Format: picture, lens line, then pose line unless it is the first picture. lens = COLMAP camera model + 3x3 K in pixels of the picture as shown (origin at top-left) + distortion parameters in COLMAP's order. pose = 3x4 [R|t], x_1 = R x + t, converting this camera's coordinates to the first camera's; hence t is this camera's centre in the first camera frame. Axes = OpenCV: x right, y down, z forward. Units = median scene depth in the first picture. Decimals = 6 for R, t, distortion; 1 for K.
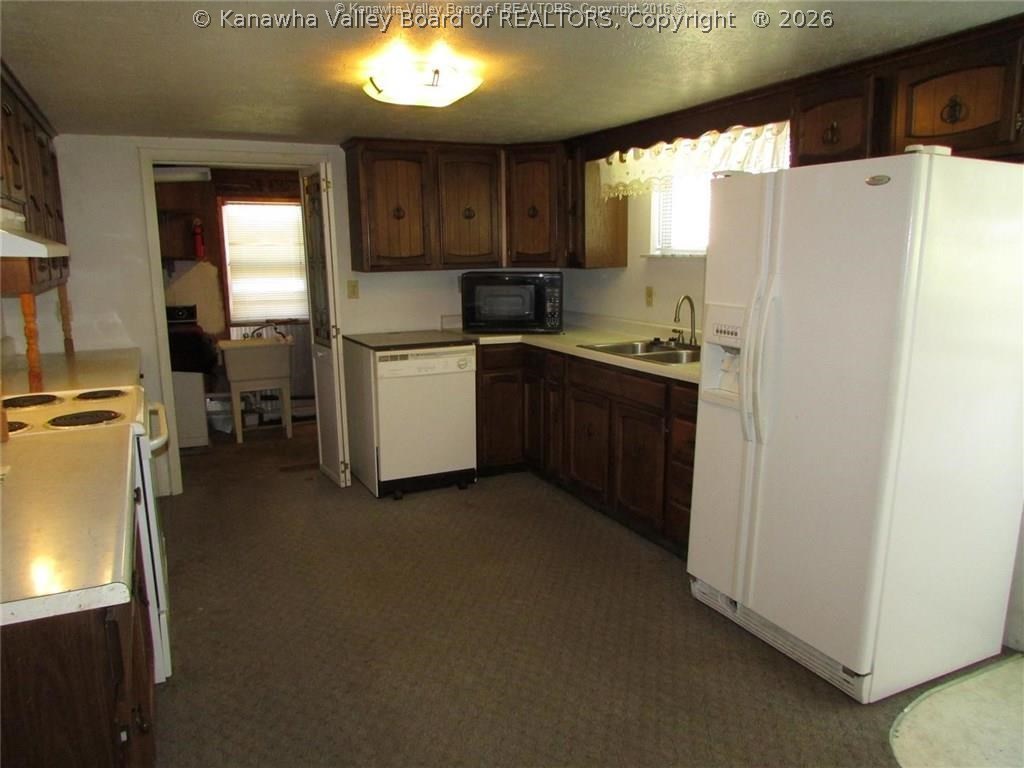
lens RADIAL K [[736.9, 0, 511.9], [0, 736.9, 387.1], [0, 0, 1]] dist [-0.032901, 0.015766]
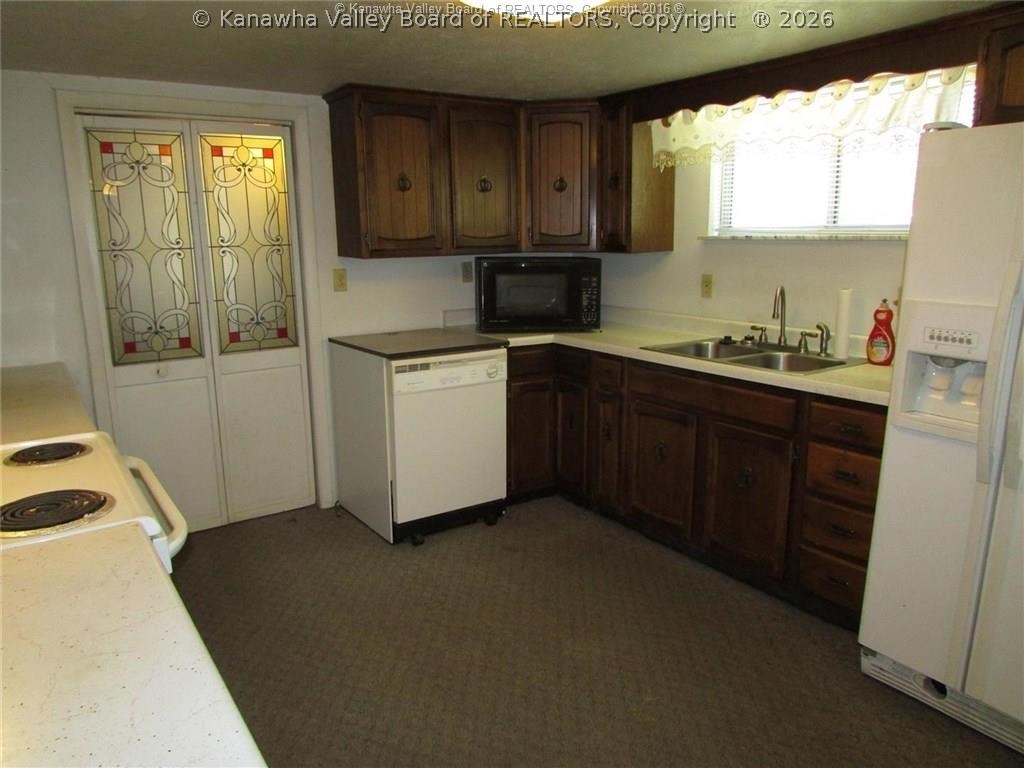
lens RADIAL K [[736.9, 0, 510.1], [0, 736.9, 386.8], [0, 0, 1]] dist [-0.032901, 0.015766]
pose [[0.990552, -0.026647, 0.134526, -0.158338], [0.023879, 0.999470, 0.022142, -0.033177], [-0.135045, -0.018721, 0.990663, 0.200902]]
